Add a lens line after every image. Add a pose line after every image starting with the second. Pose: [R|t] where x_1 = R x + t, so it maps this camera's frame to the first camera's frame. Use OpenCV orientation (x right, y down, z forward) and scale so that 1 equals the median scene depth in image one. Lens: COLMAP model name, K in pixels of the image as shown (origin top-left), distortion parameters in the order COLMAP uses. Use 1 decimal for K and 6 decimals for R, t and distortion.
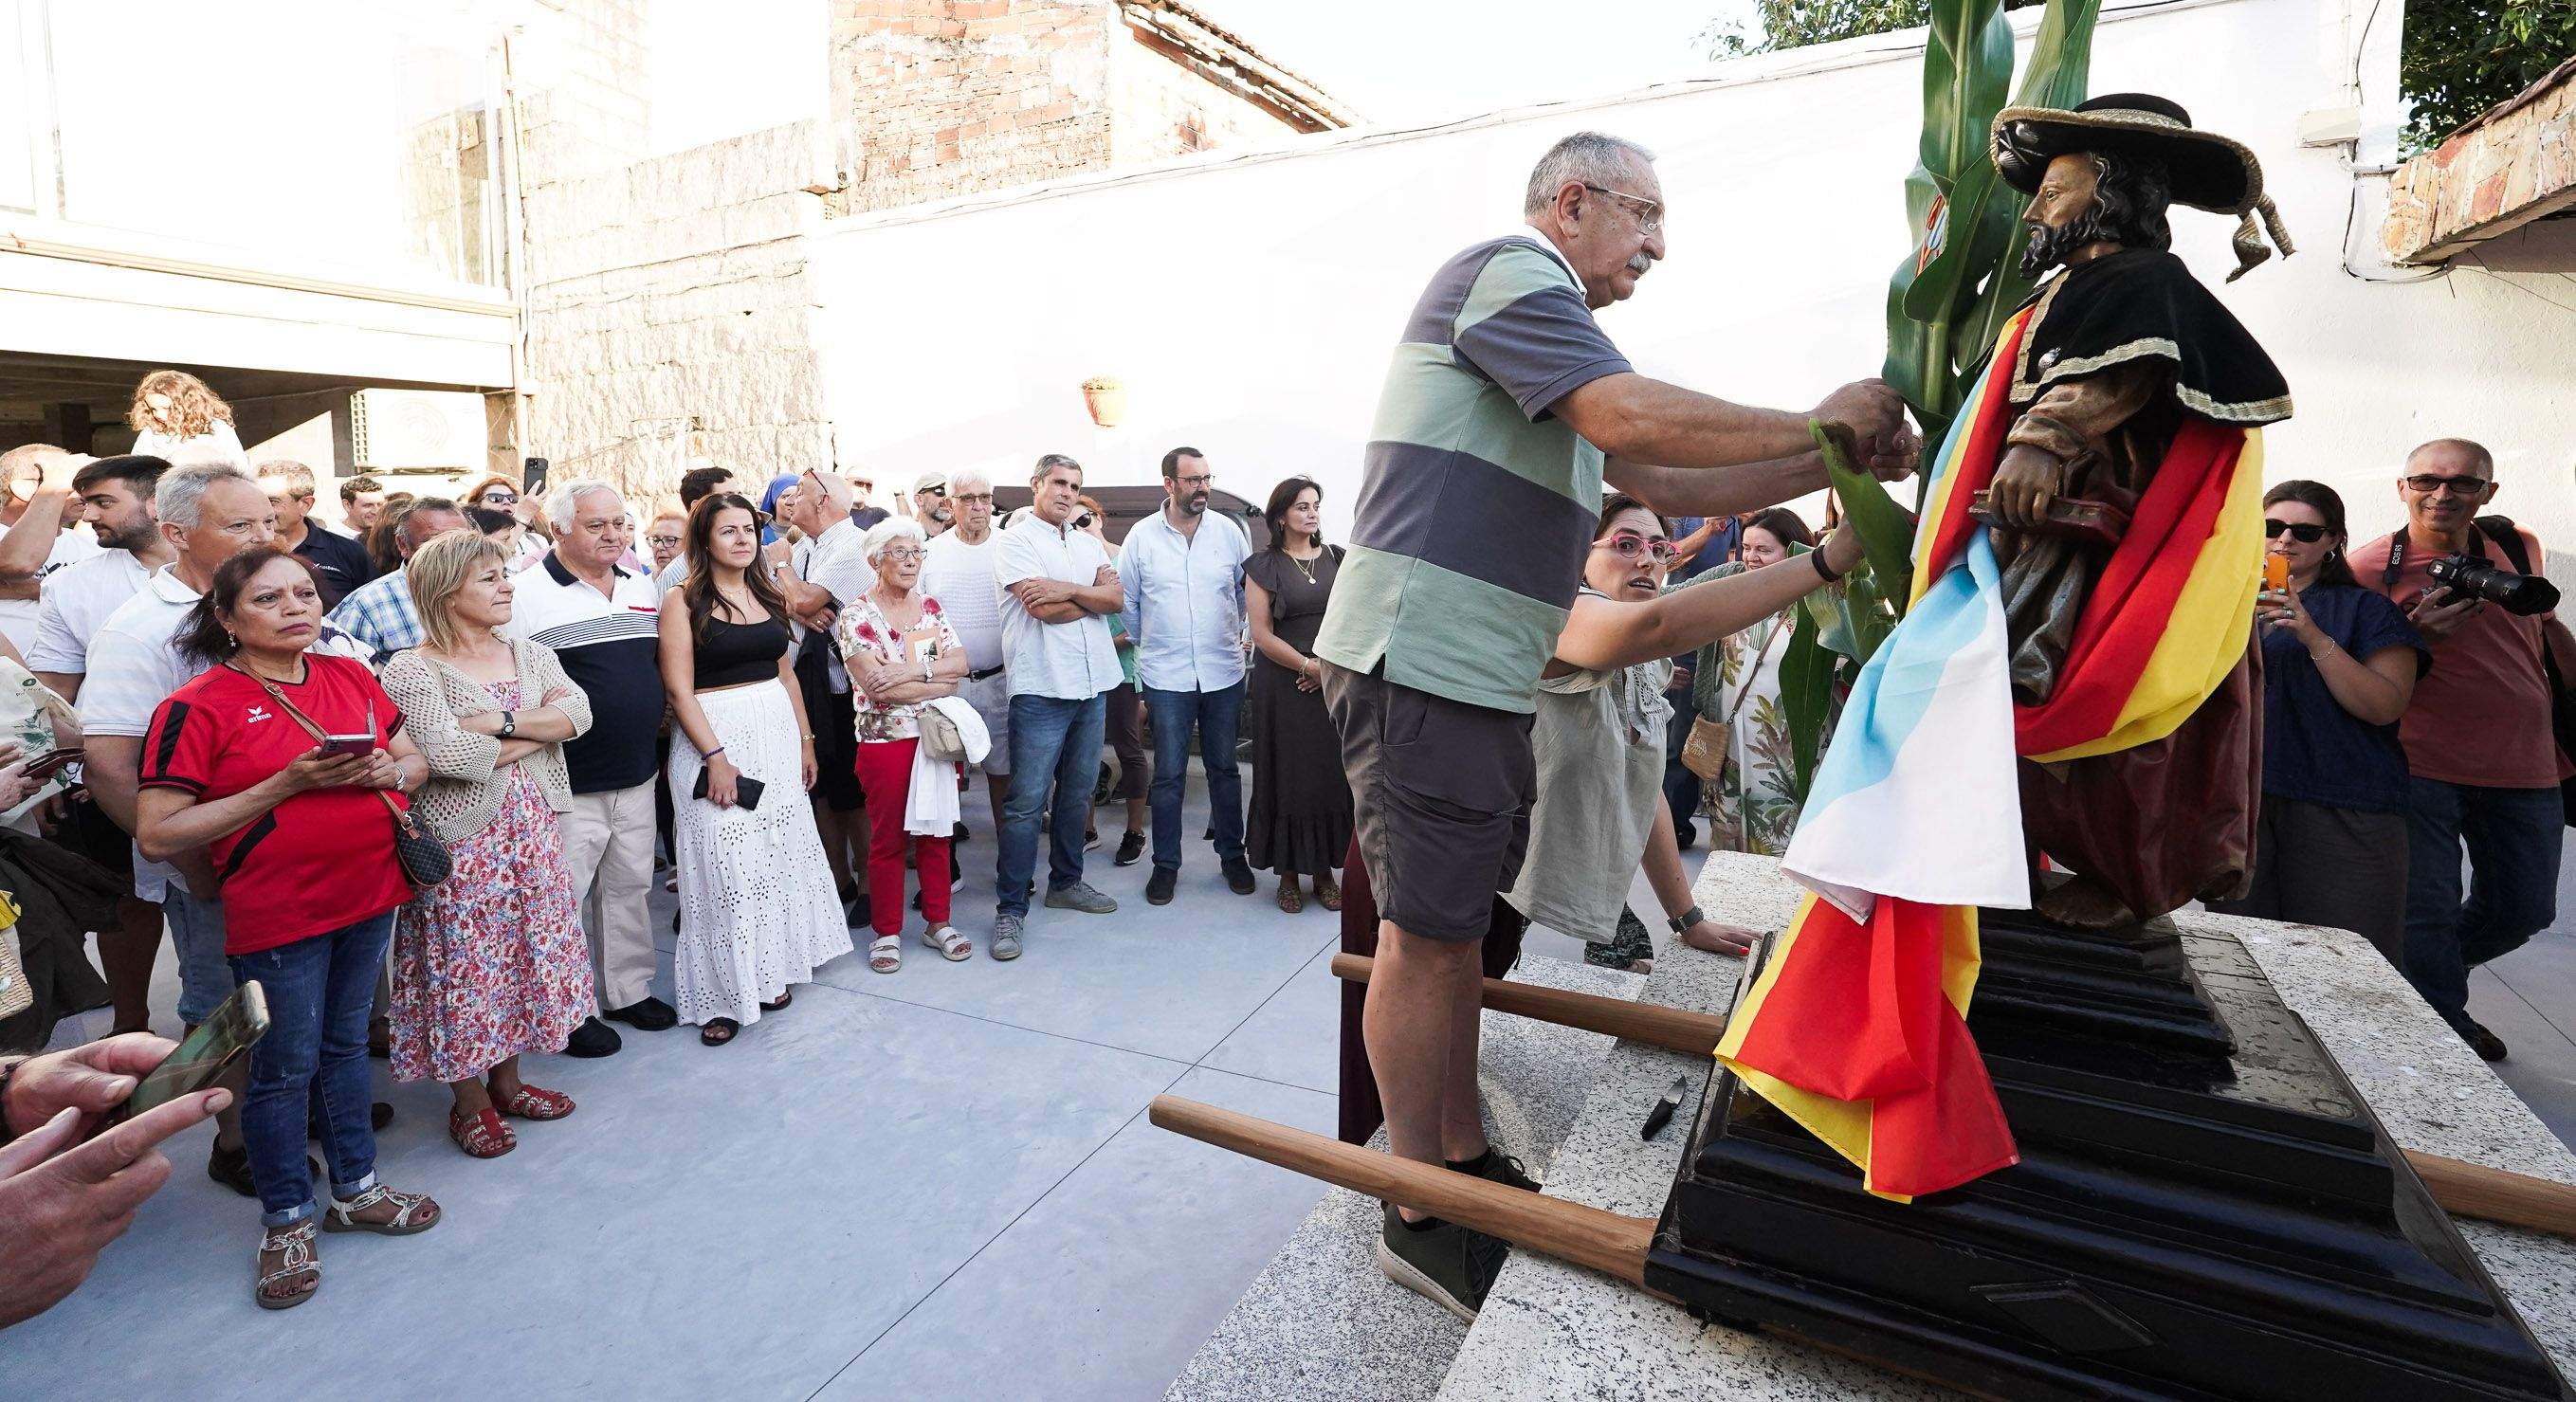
lens RADIAL K [[1134.8, 0, 1290.0], [0, 1134.8, 536.5], [0, 0, 1]] dist [-0.018122, 0.010180]
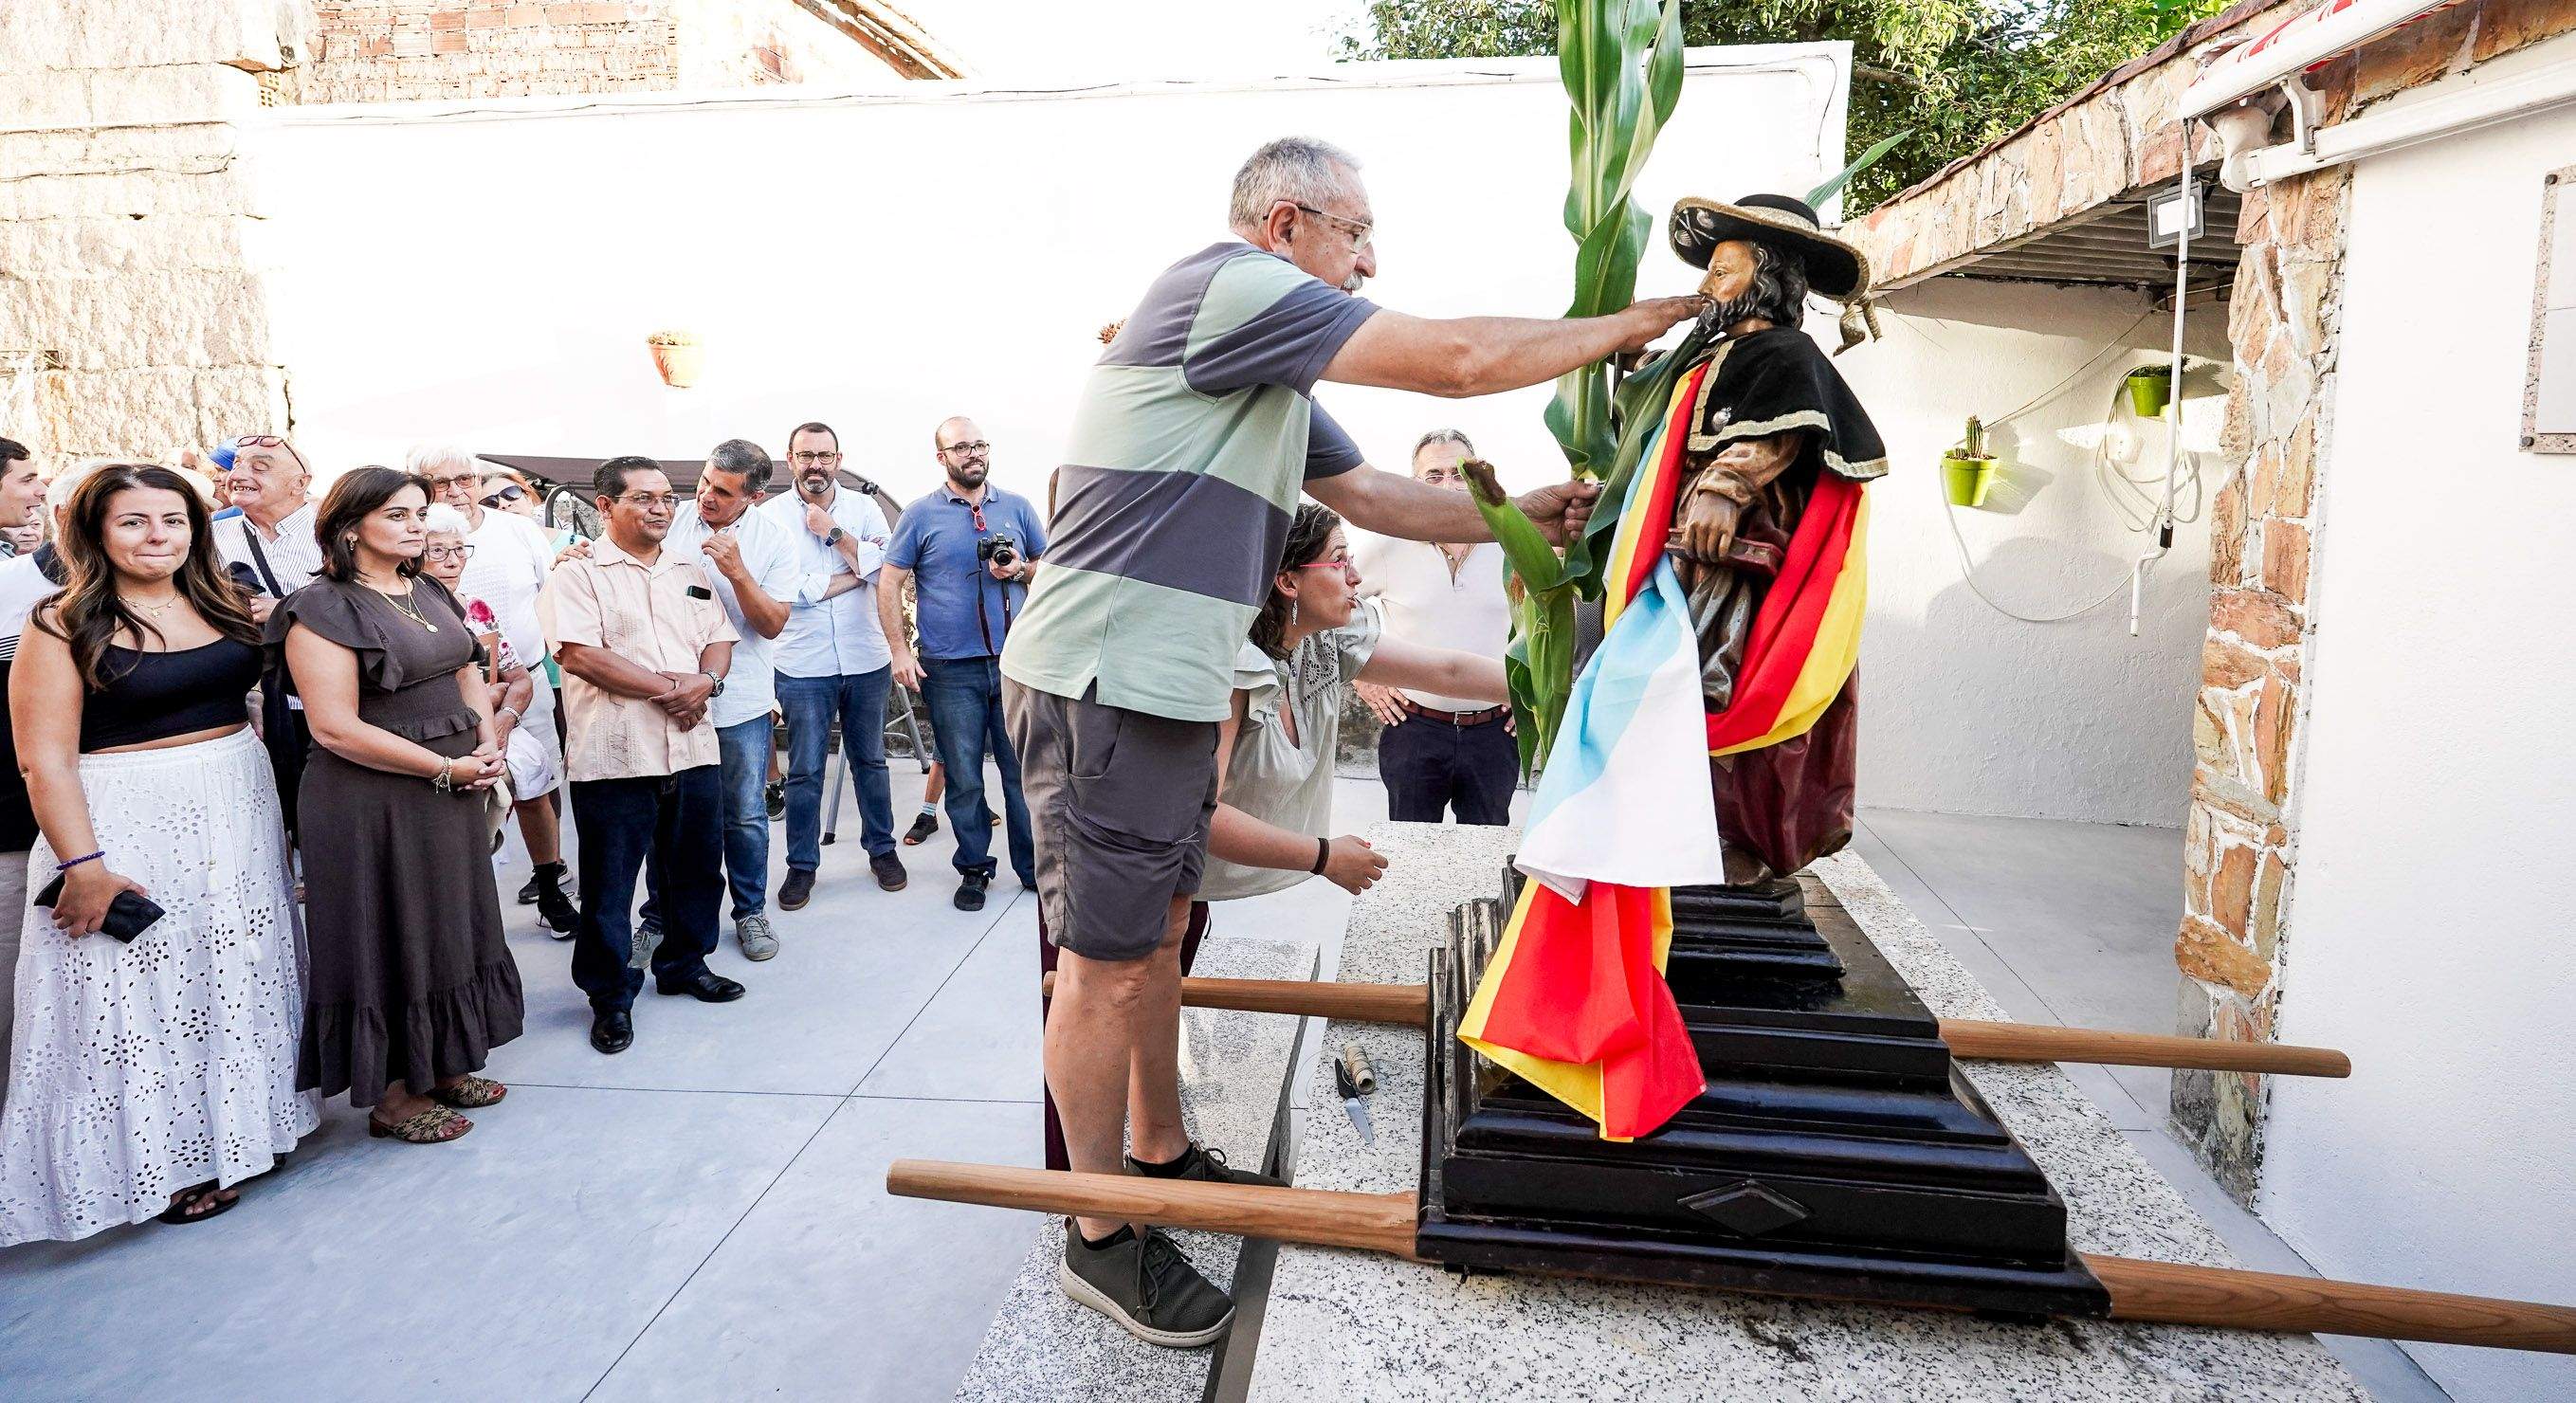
lens RADIAL K [[1139.3, 0, 1292.0], [0, 1139.3, 546.2], [0, 0, 1]] dist [-0.016558, 0.008764]
pose [[0.935654, -0.013902, 0.352646, -0.089695], [-0.001325, 0.999078, 0.042901, -0.037474], [-0.352918, -0.040608, 0.934773, 0.019604]]
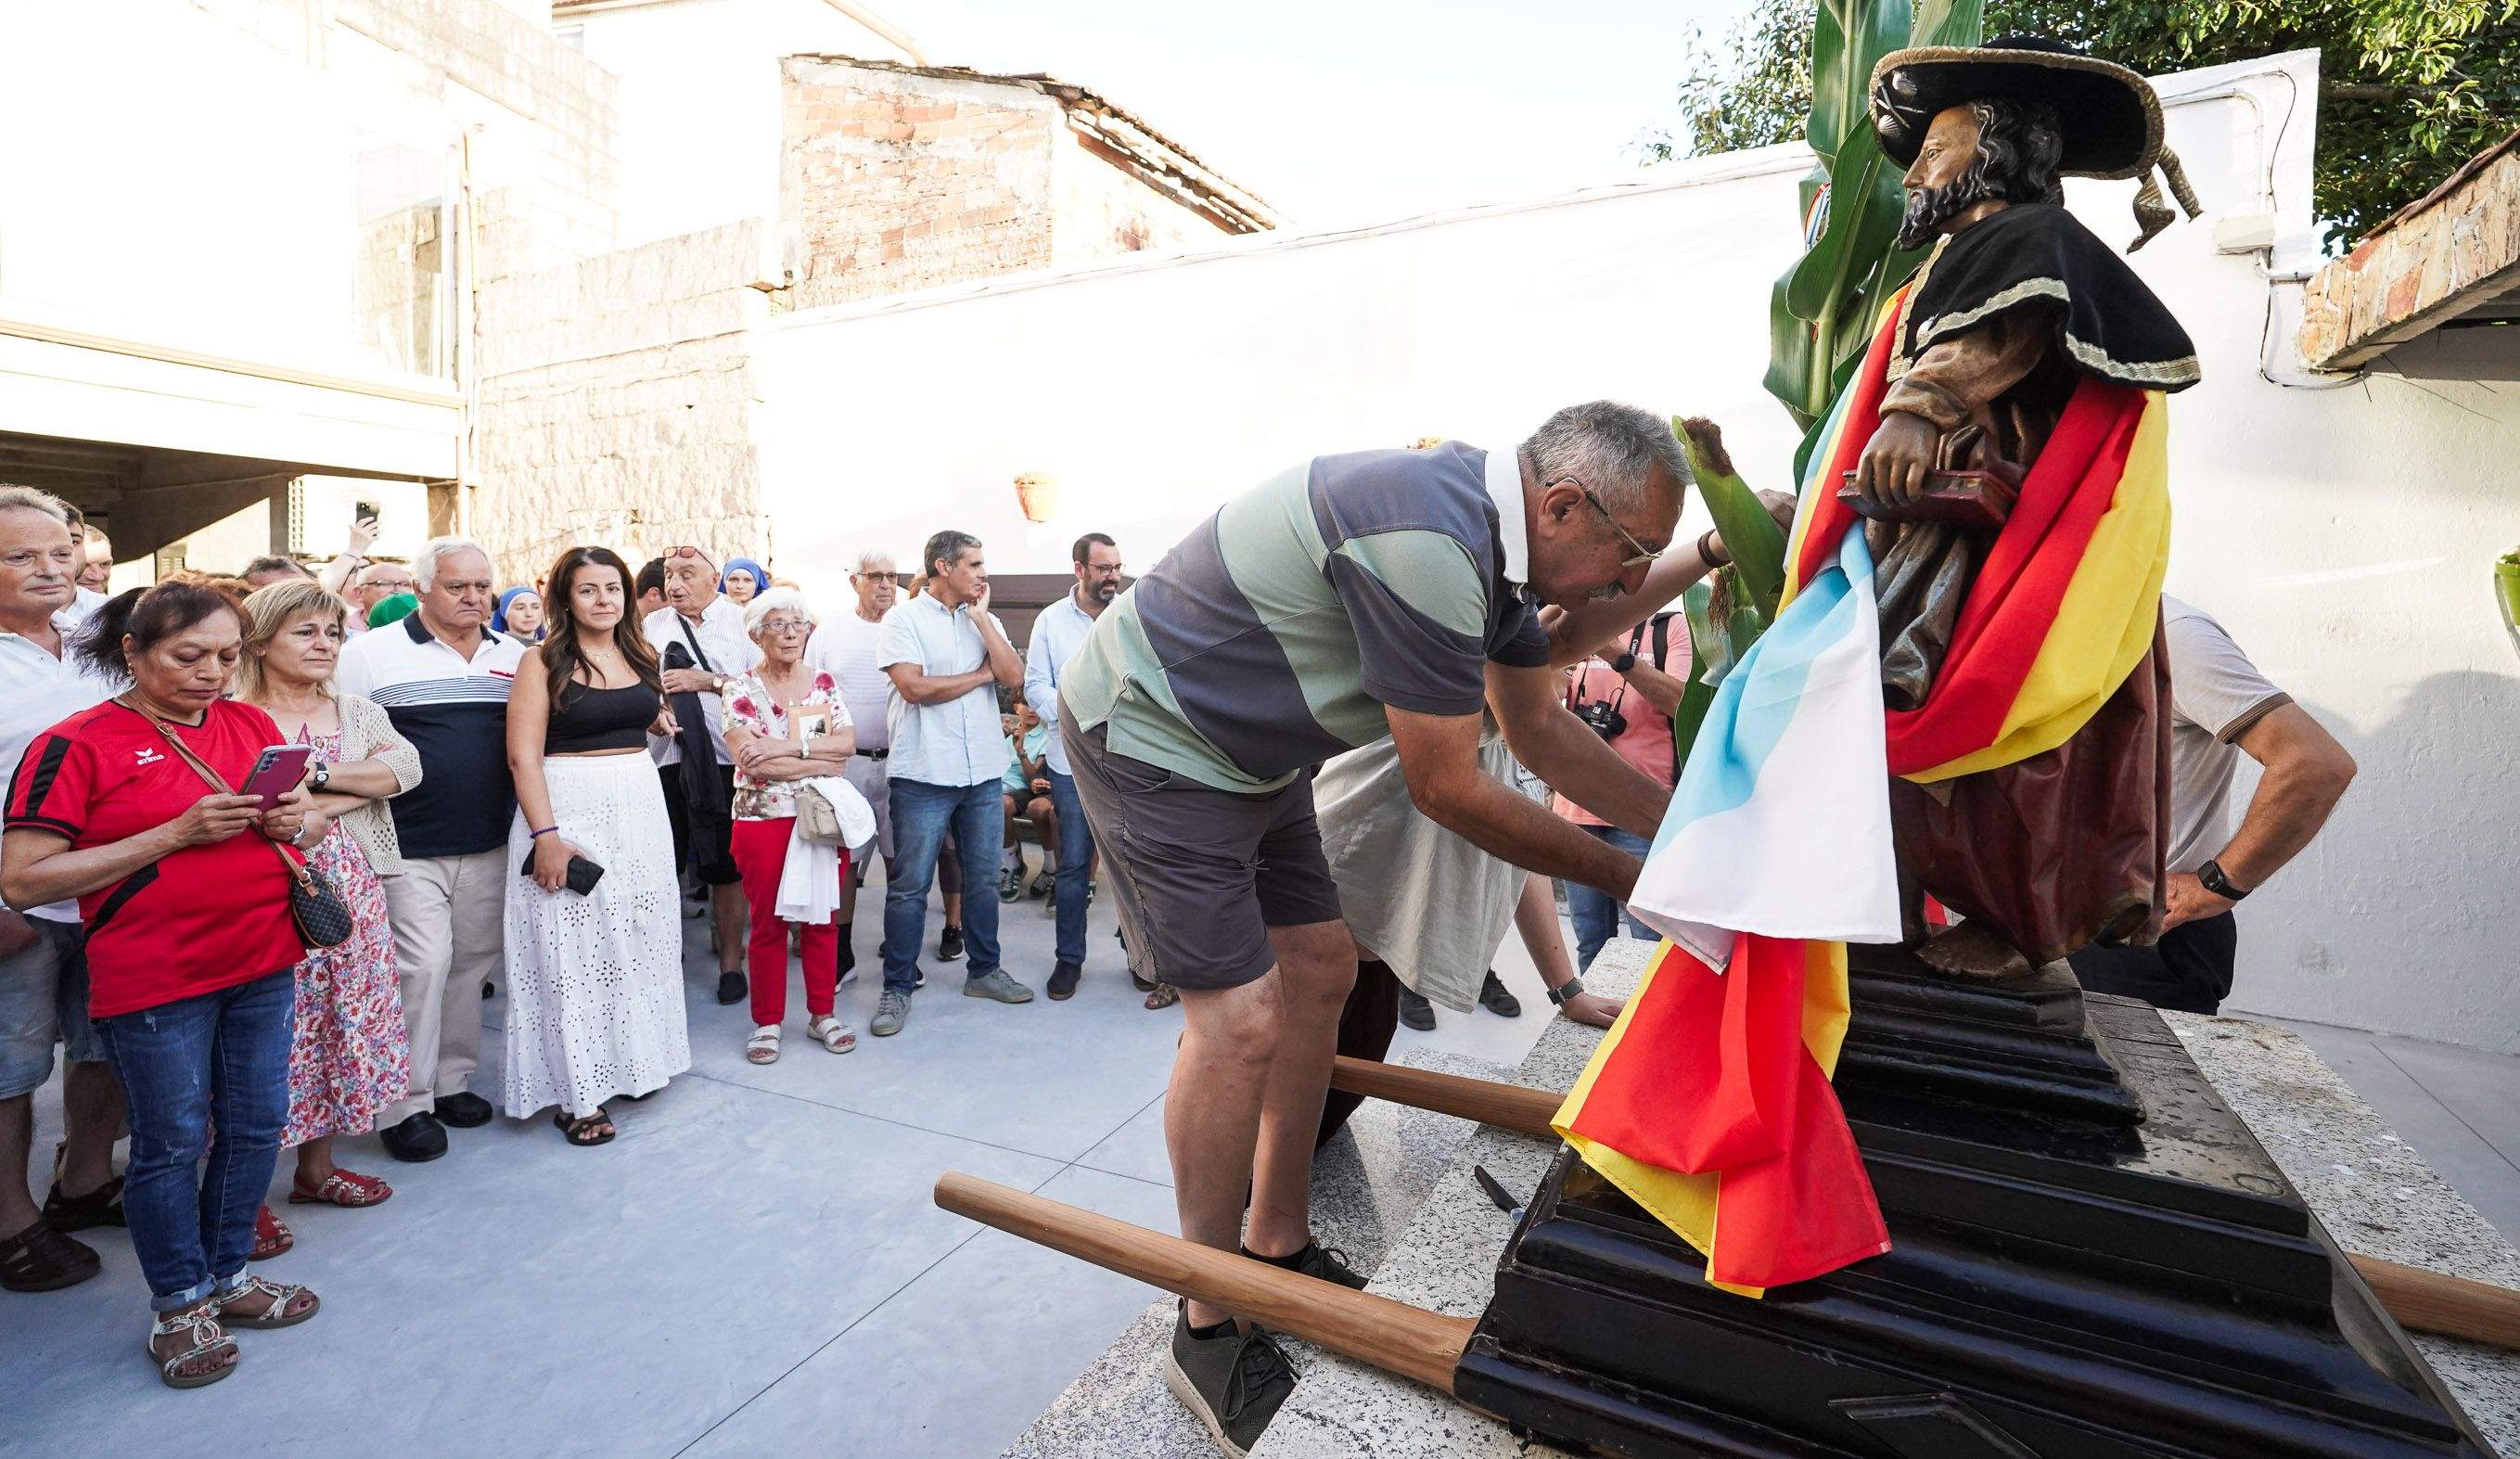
lens RADIAL K [[1109.2, 0, 1262.0], [0, 1109.2, 614.6], [0, 0, 1]] dist [-0.018299, 0.010372]
pose [[0.999724, 0.020213, 0.011988, 0.075074], [-0.019718, 0.999003, -0.040041, 0.058672], [-0.012785, 0.039793, 0.999126, 0.078548]]
